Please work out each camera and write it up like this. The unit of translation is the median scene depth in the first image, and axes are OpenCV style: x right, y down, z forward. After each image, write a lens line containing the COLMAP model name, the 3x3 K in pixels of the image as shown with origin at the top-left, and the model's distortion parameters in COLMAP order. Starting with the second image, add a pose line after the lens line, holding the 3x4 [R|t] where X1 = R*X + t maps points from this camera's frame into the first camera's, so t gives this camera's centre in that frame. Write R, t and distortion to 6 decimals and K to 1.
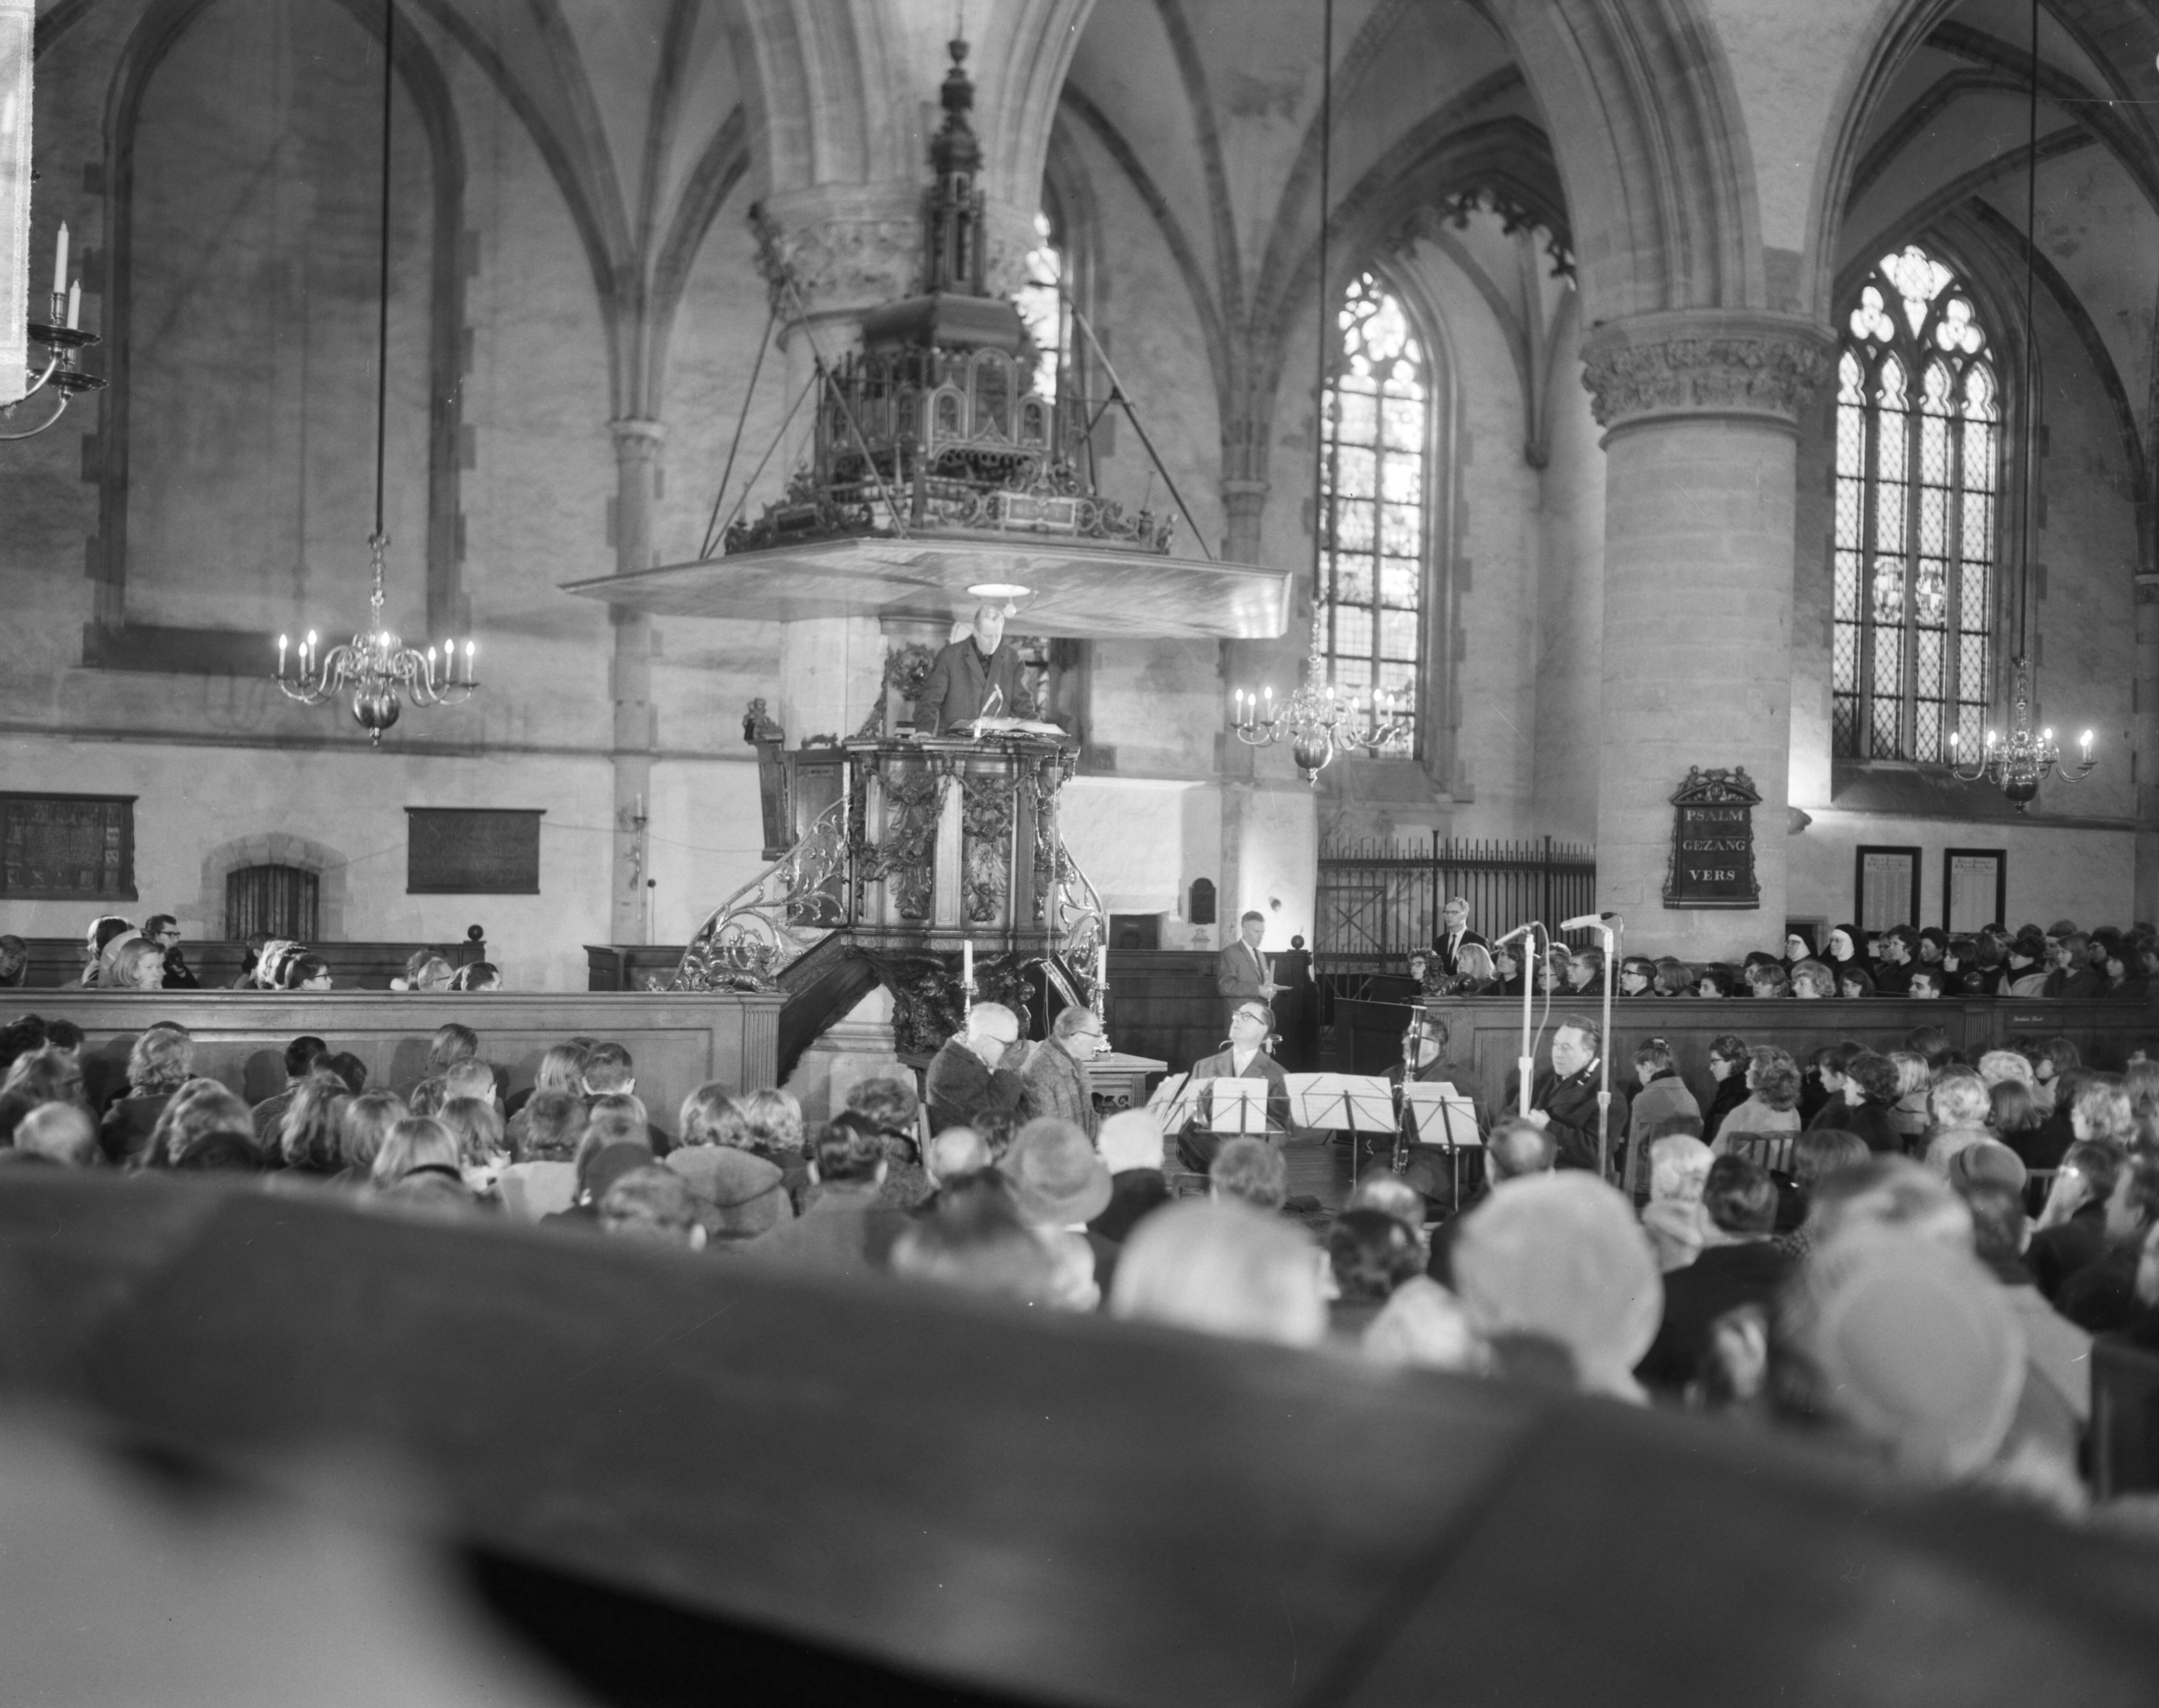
lens RADIAL K [[2361.7, 0, 1081.7], [0, 2361.7, 855.2], [0, 0, 1]] dist [0.015587, 0.000000]
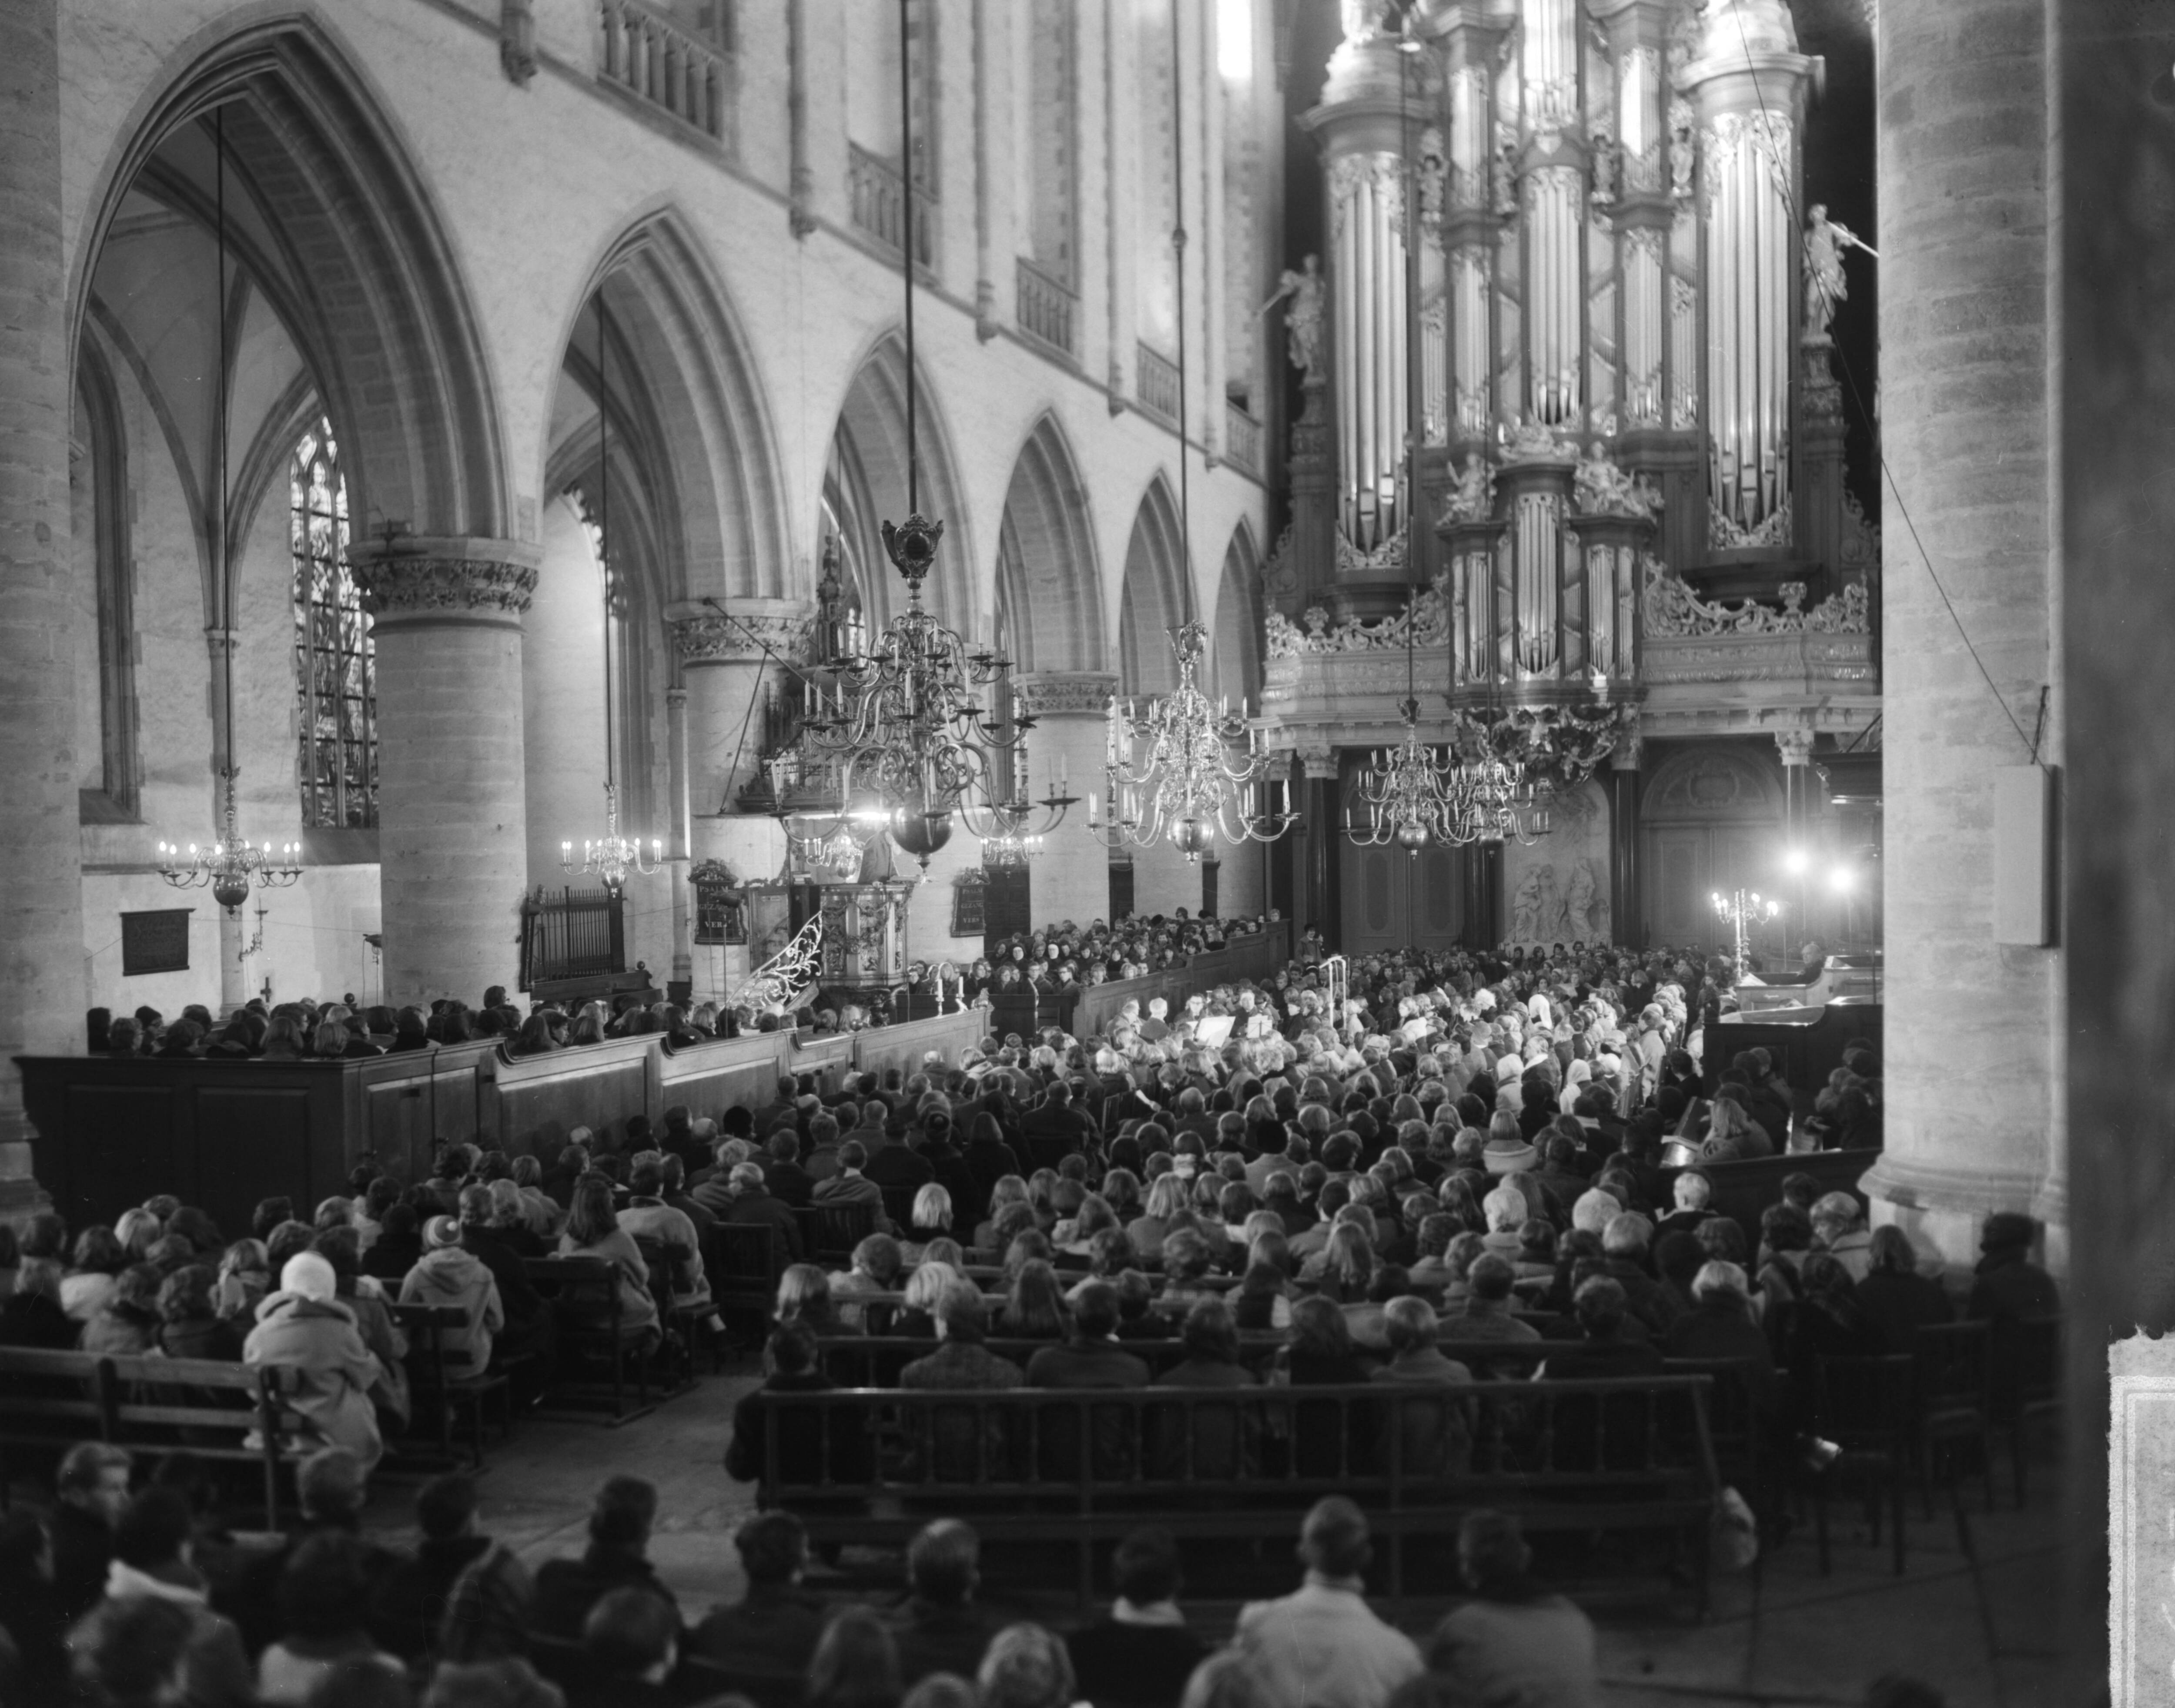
lens RADIAL K [[2306.6, 0, 1094.5], [0, 2306.6, 859.0], [0, 0, 1]] dist [-0.009928, 0.000000]
pose [[0.652712, -0.036659, 0.756719, -0.911365], [0.019400, 0.999310, 0.031678, -0.081593], [-0.757358, -0.005996, 0.652972, -0.294791]]
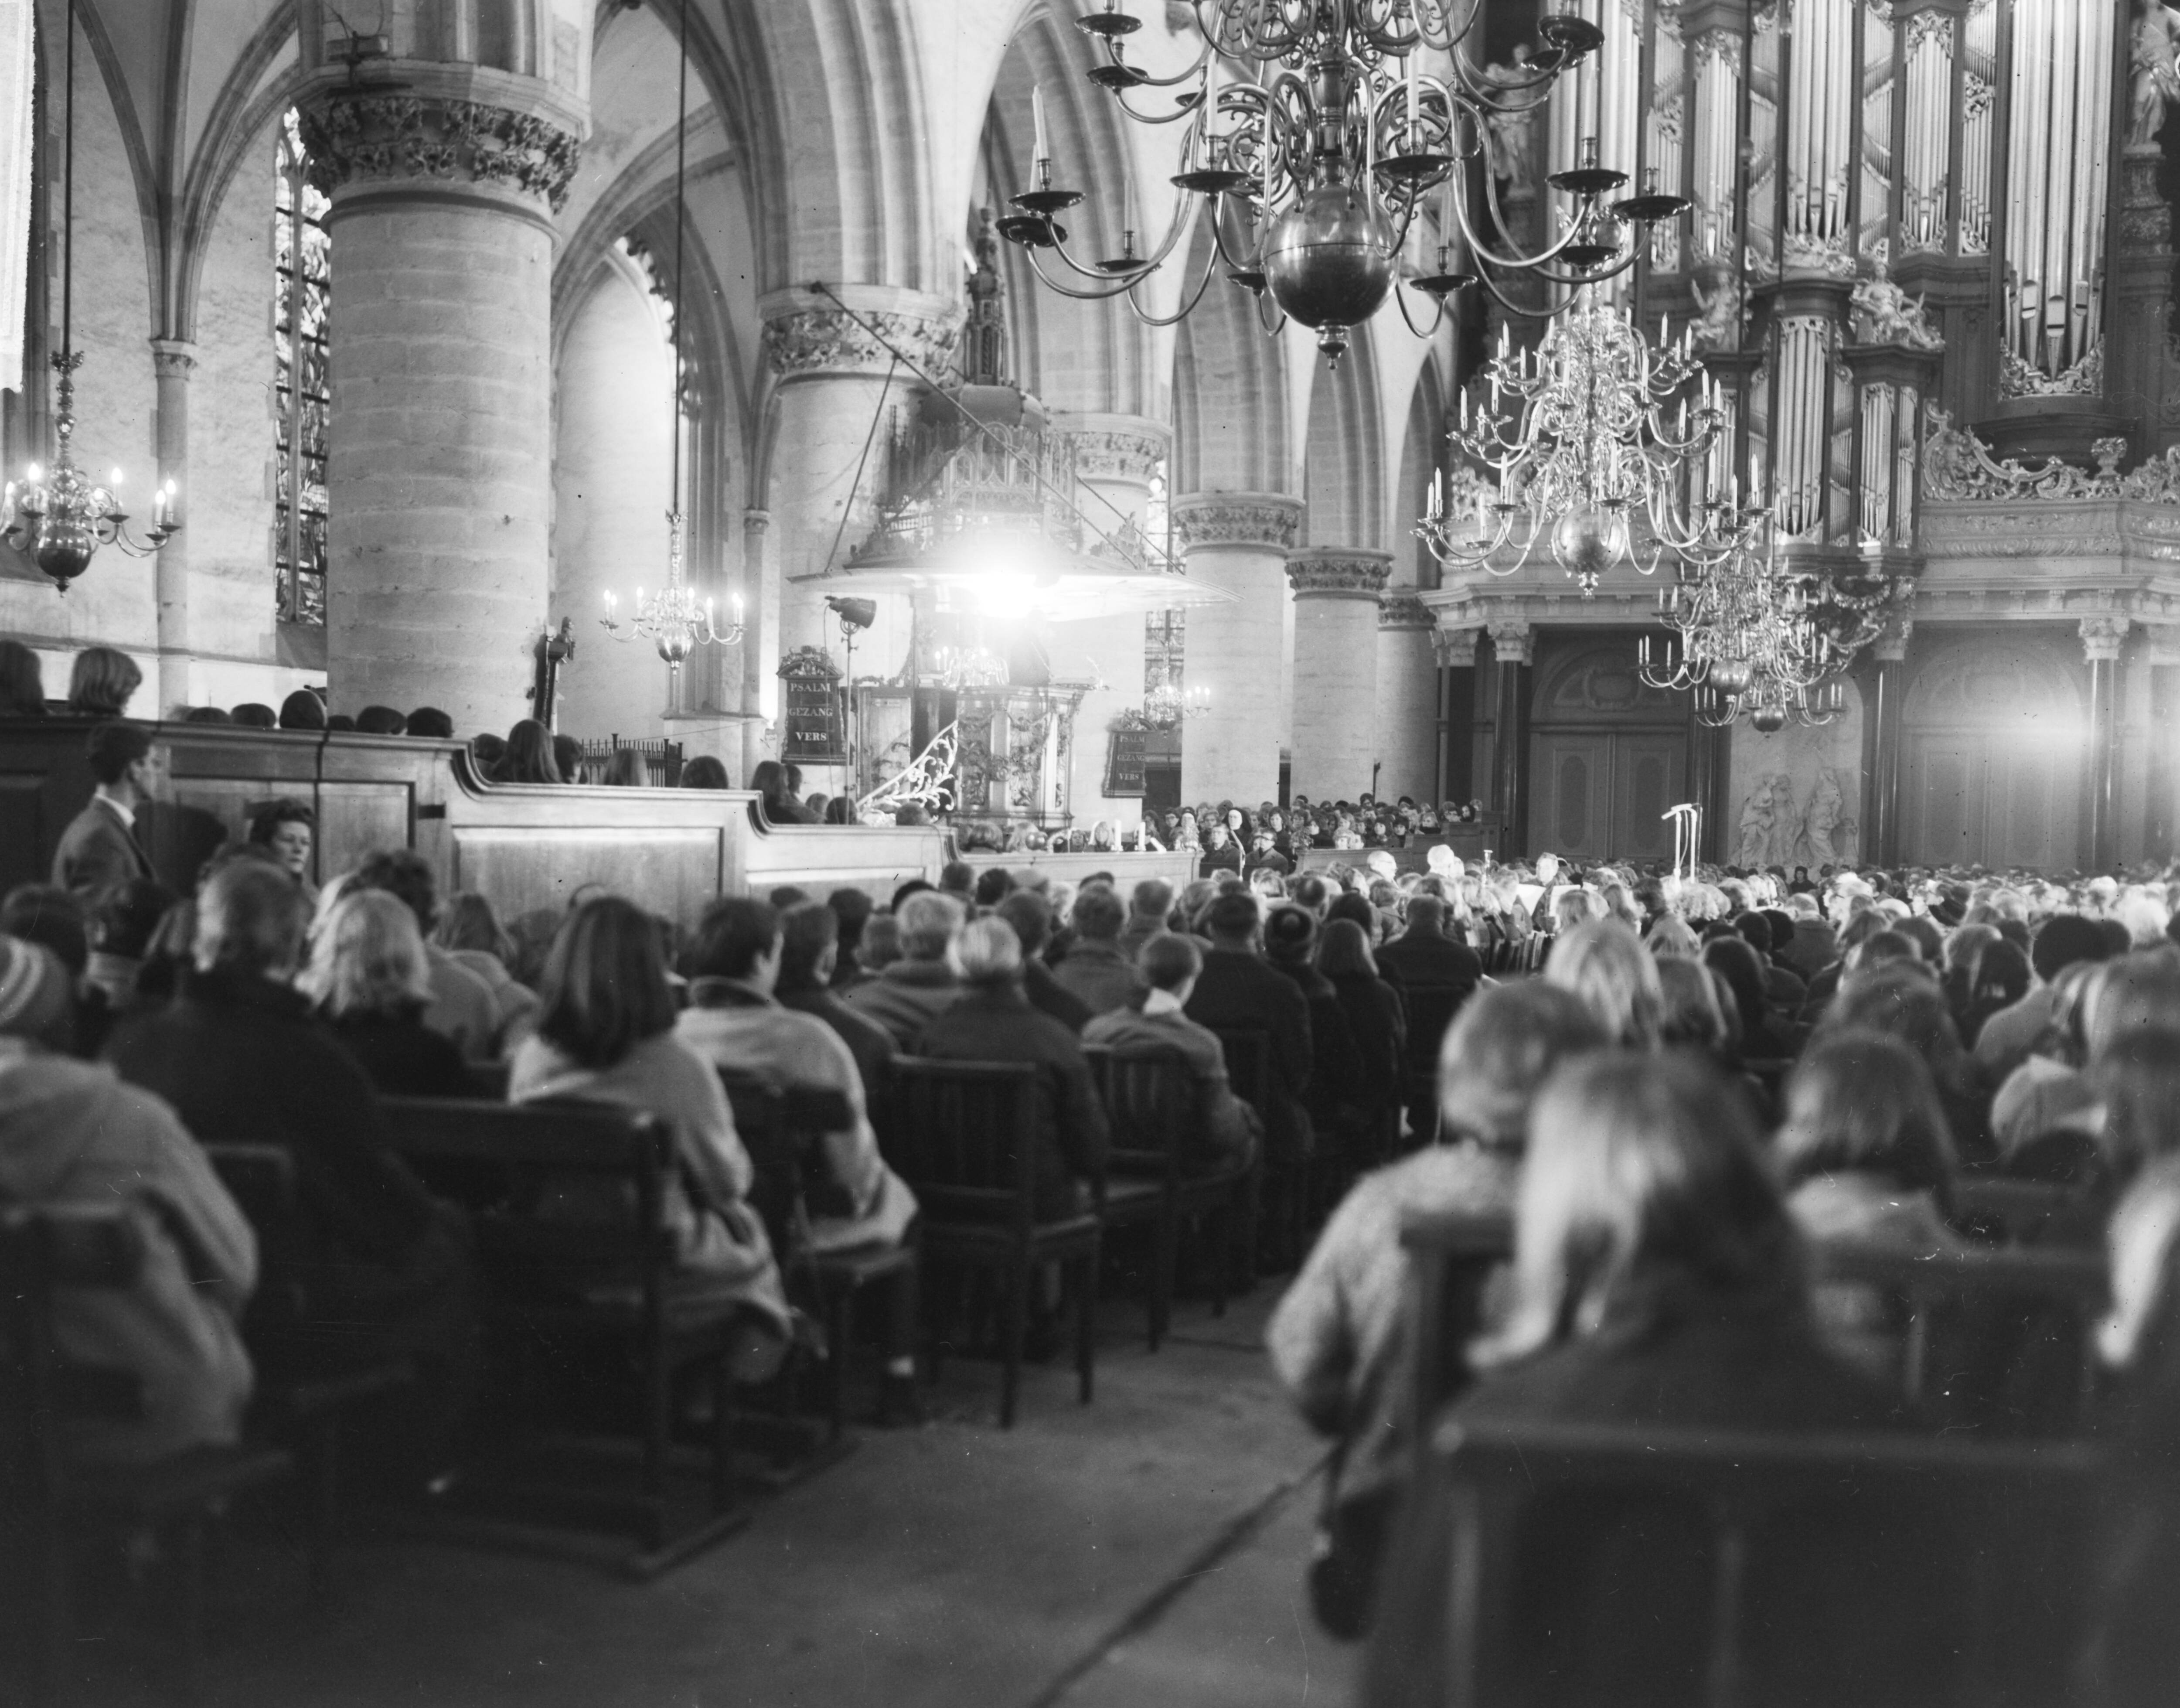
lens RADIAL K [[2311.9, 0, 1085.7], [0, 2311.9, 853.4], [0, 0, 1]] dist [-0.009928, 0.000000]
pose [[0.674220, -0.019539, 0.738272, -0.701144], [-0.018324, 0.998900, 0.043172, -0.004841], [-0.738304, -0.042635, 0.673120, -0.017763]]
